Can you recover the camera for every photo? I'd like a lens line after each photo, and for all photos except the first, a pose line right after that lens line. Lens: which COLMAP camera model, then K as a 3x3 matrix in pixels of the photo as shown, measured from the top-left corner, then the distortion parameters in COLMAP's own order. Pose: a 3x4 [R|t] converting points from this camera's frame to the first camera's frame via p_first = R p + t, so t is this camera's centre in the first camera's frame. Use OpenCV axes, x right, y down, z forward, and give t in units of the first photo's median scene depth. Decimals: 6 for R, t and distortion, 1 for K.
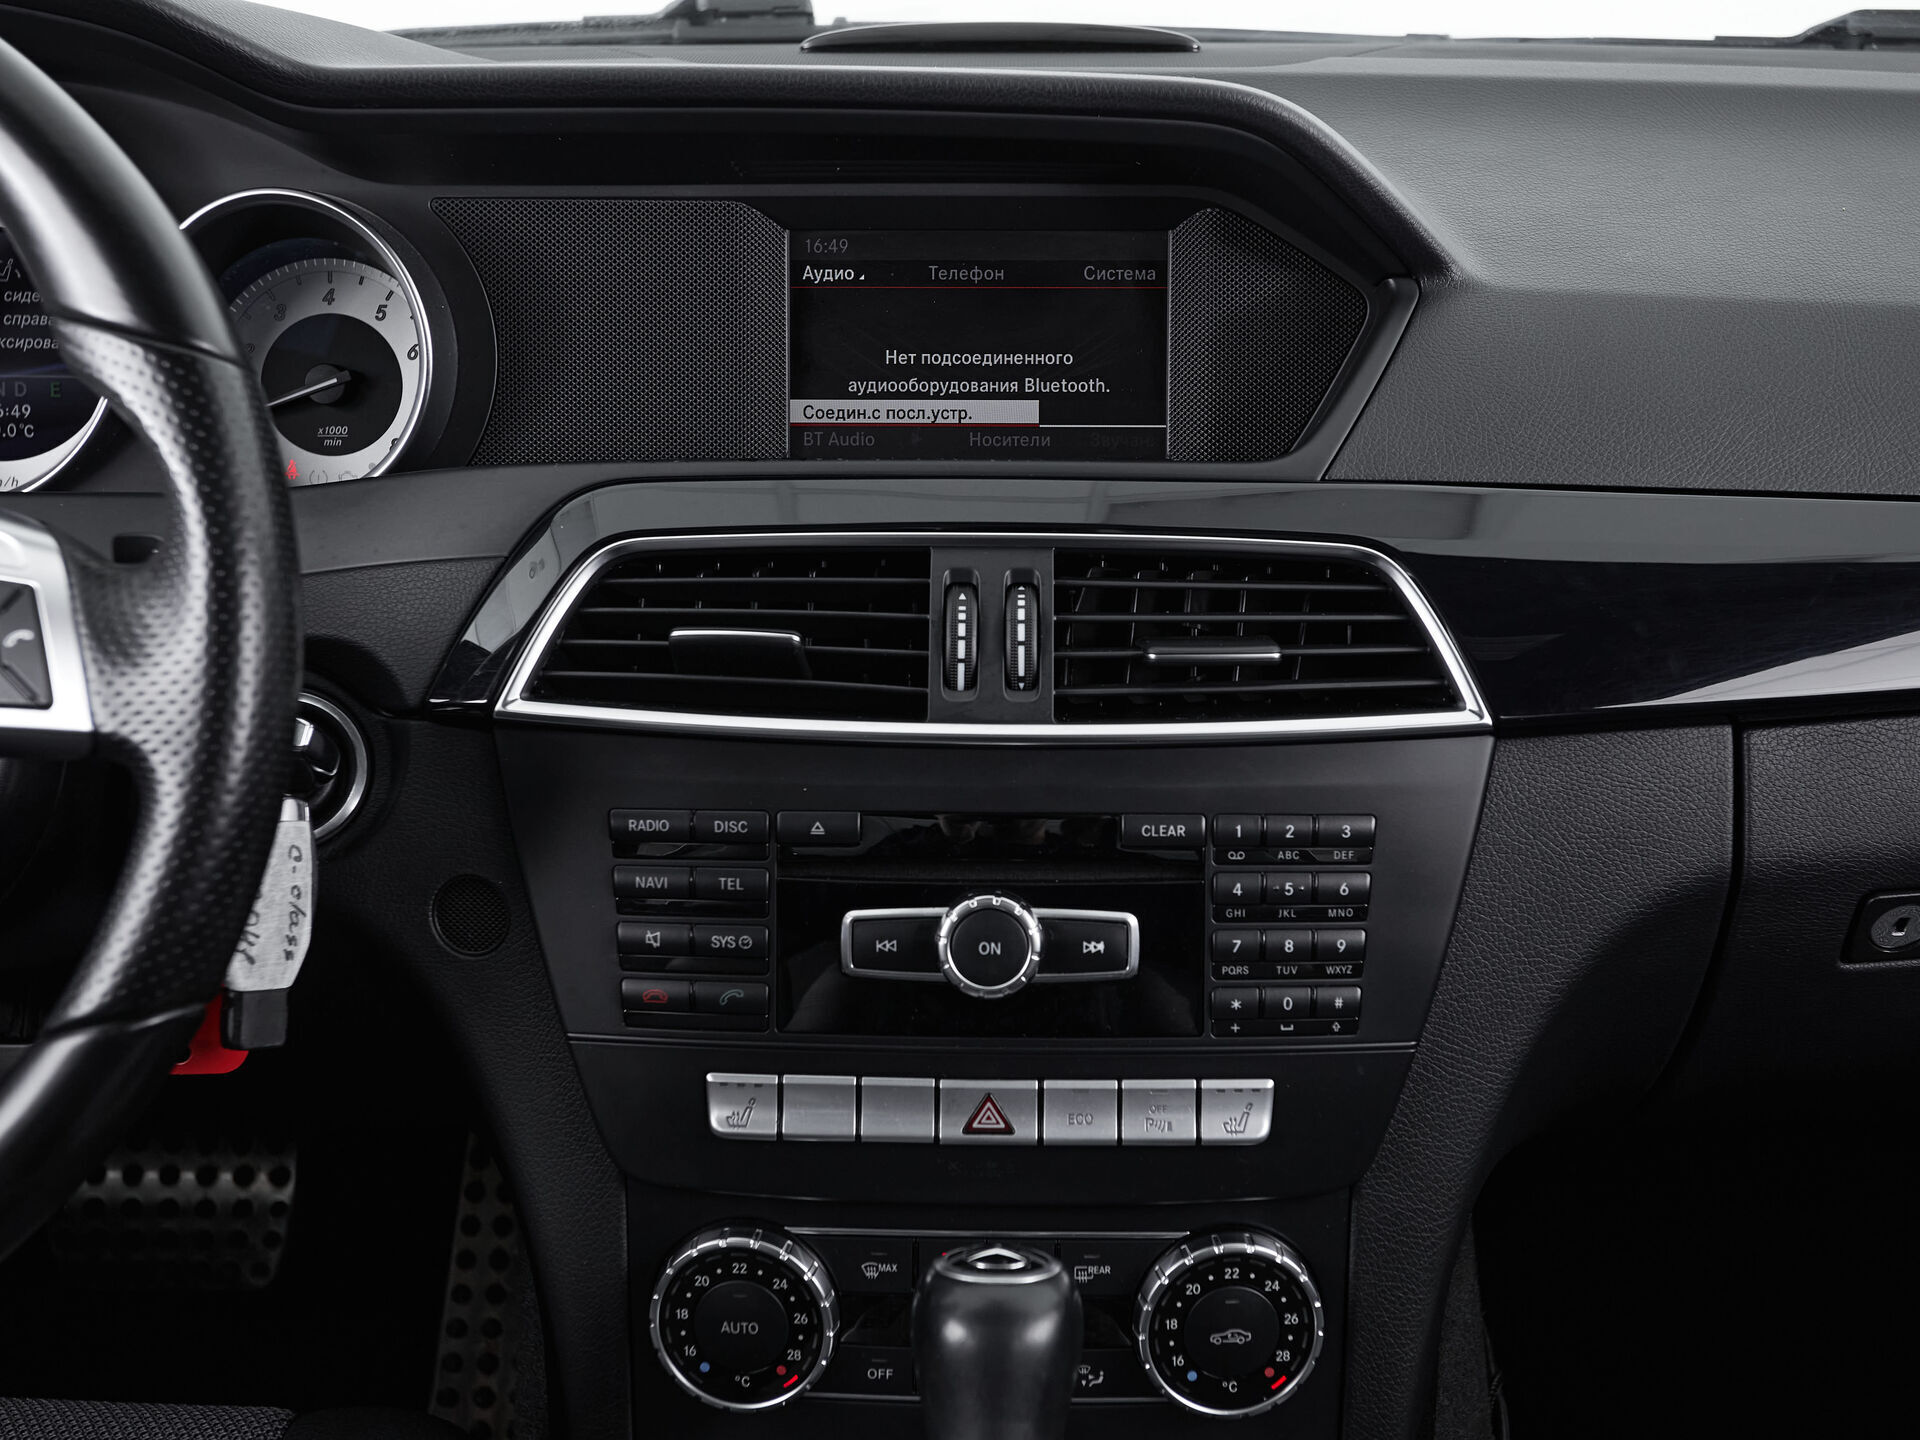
lens RADIAL K [[2425.0, 0, 939.5], [0, 2425.0, 702.4], [0, 0, 1]] dist [0.011975, 0.079546]
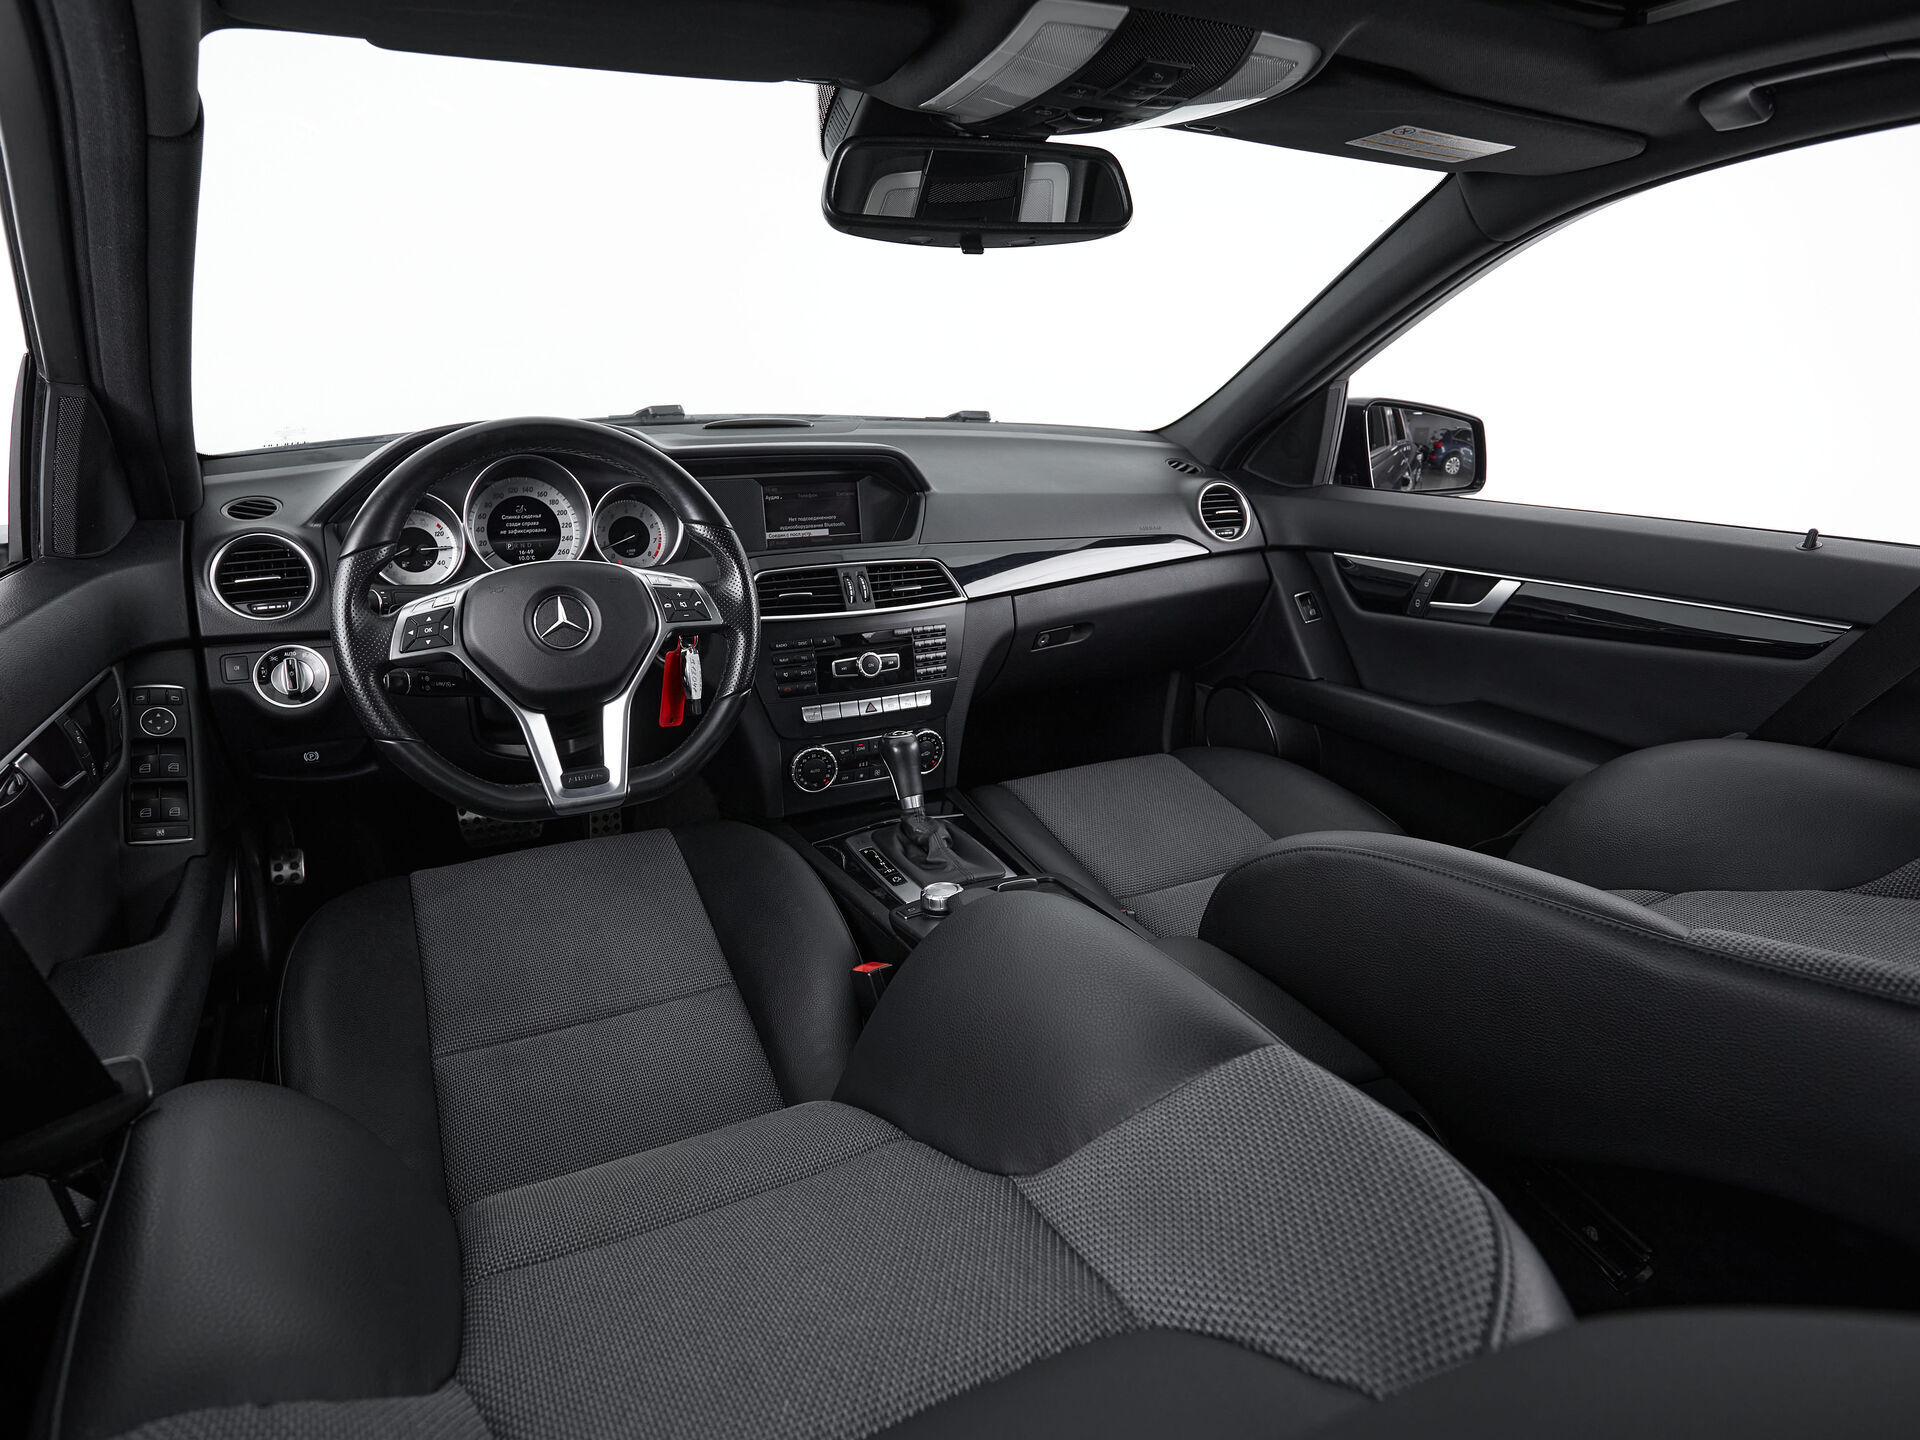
lens RADIAL K [[1016.0, 0, 842.8], [0, 1016.0, 716.1], [0, 0, 1]] dist [-0.002031, 0.000093]
pose [[0.904103, -0.136064, 0.405073, -0.697115], [0.108687, 0.989998, 0.089955, 0.026650], [-0.413261, -0.037302, 0.909848, -0.511625]]
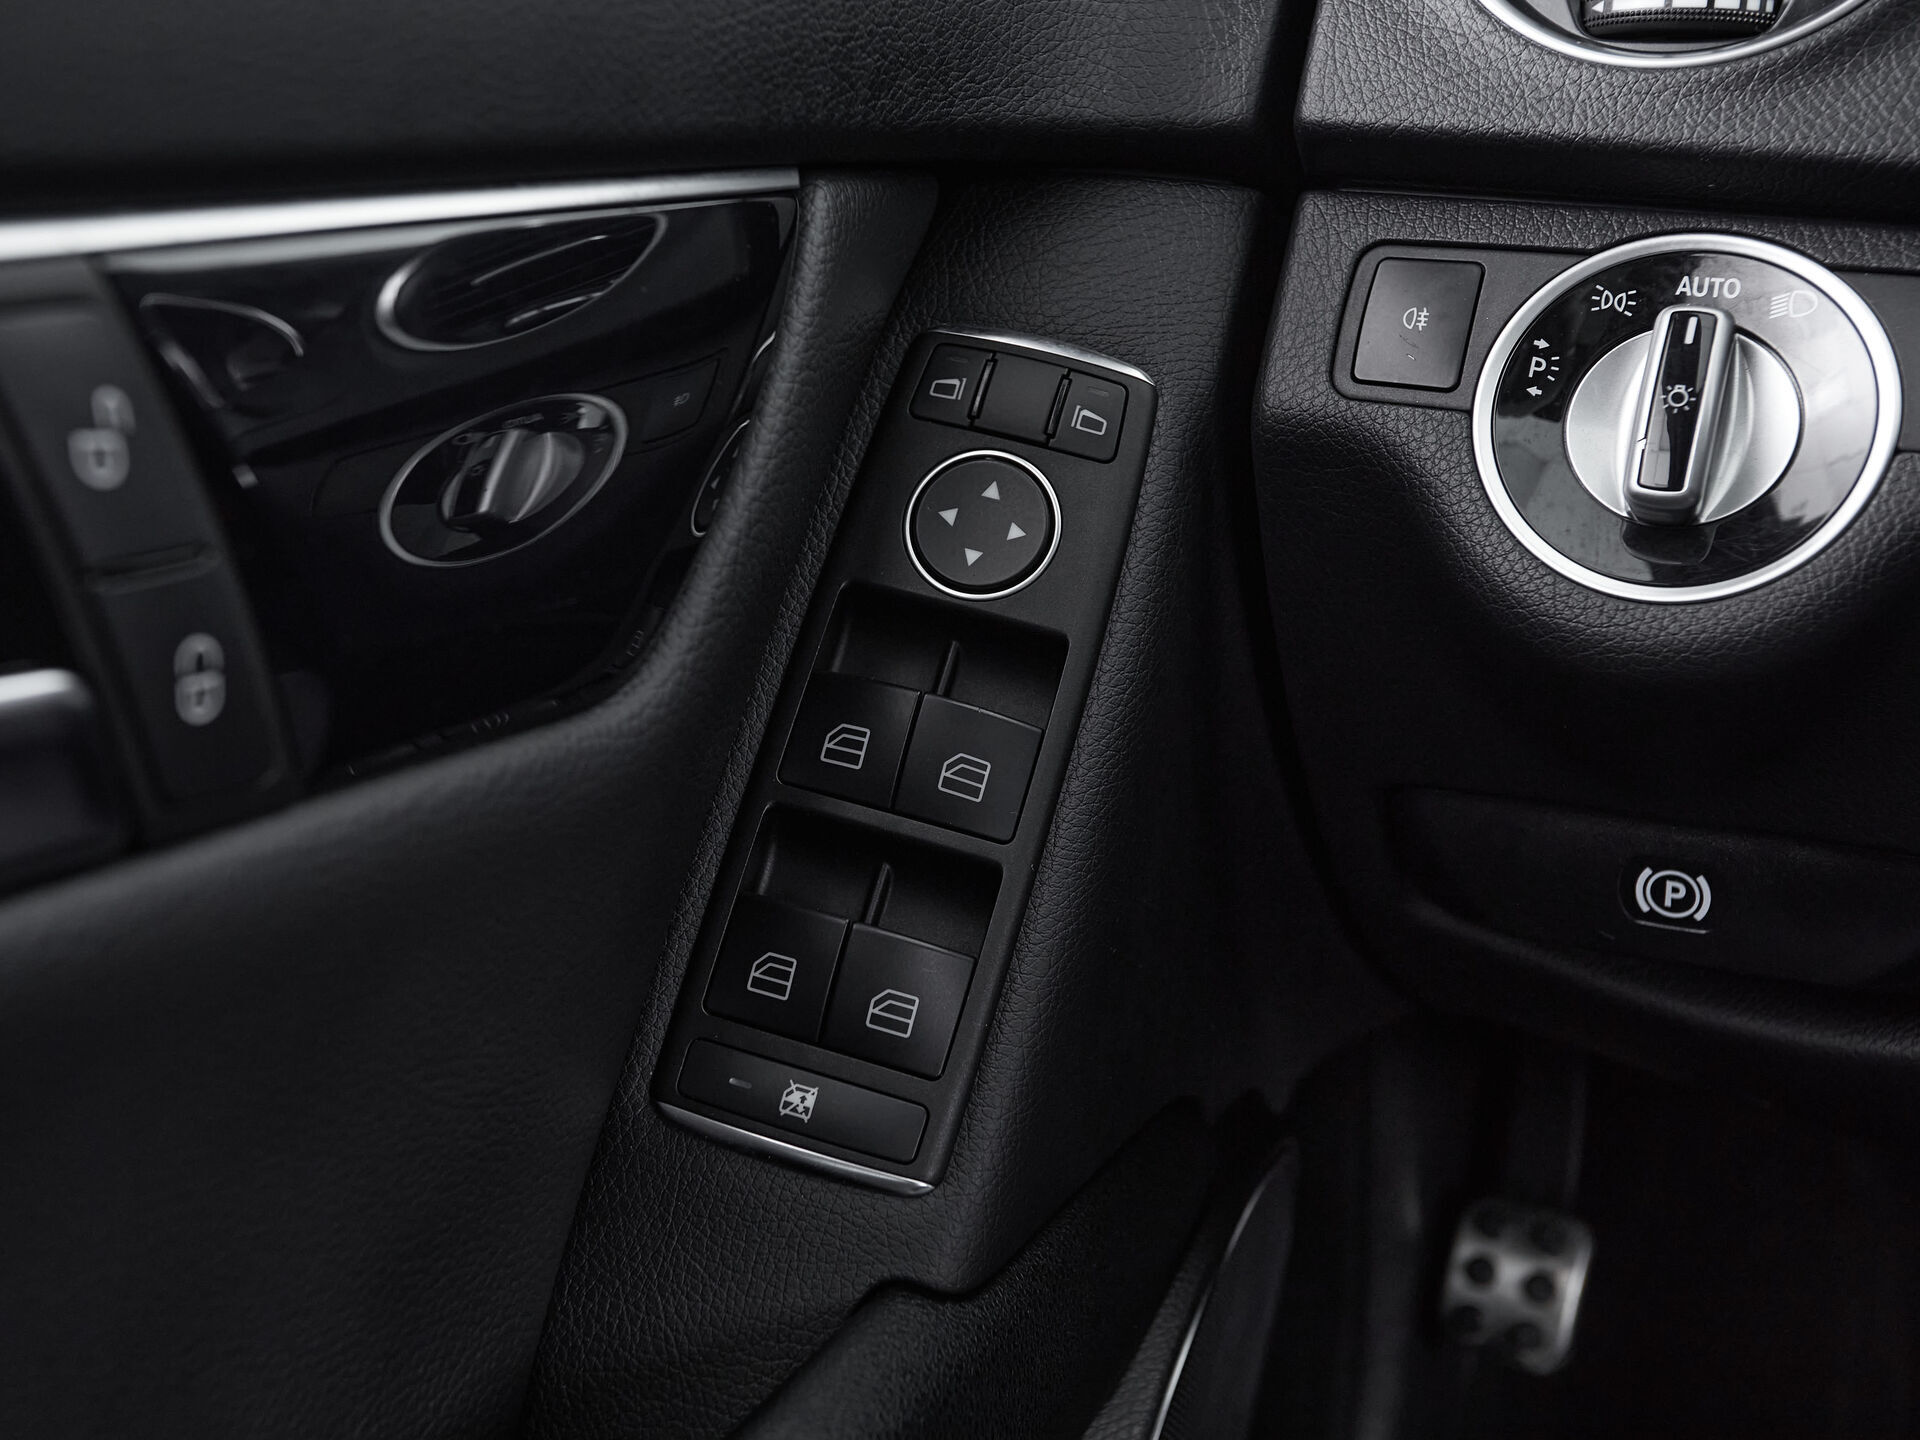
lens RADIAL K [[2323.8, 0, 958.0], [0, 2323.8, 662.6], [0, 0, 1]] dist [0.011341, 0.007432]
pose [[0.905651, 0.111491, -0.409103, -0.733673], [-0.097861, 0.993724, 0.054174, 0.058650], [0.412576, -0.009027, 0.910879, 0.511092]]
